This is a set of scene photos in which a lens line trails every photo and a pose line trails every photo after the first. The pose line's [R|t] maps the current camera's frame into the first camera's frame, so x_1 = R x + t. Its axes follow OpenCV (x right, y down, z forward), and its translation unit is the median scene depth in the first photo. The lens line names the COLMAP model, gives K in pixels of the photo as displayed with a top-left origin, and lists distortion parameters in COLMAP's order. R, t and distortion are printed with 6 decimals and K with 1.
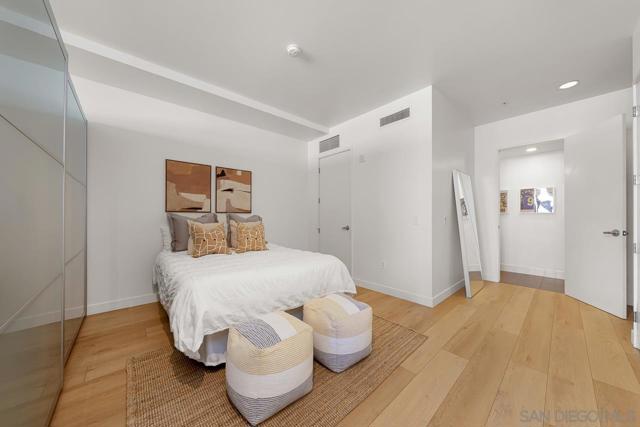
lens RADIAL K [[221.9, 0, 324.3], [0, 221.9, 215.7], [0, 0, 1]] dist [-0.003632, 0.000274]
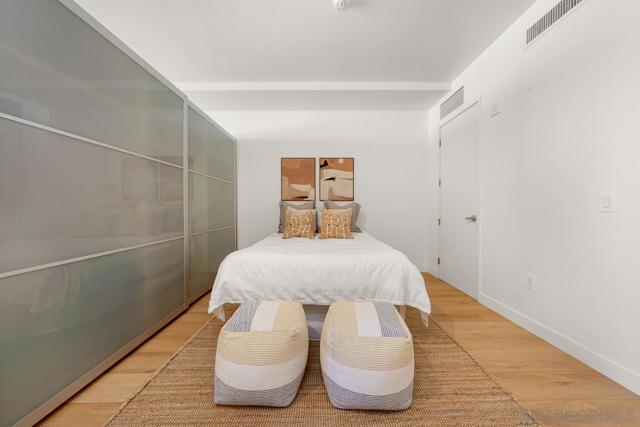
lens RADIAL K [[221.9, 0, 318.5], [0, 221.9, 210.8], [0, 0, 1]] dist [-0.003632, 0.000274]
pose [[0.738958, 0.001832, -0.673749, 0.250097], [0.006417, 0.999932, 0.009757, 0.026198], [0.673721, -0.011533, 0.738896, 0.209547]]
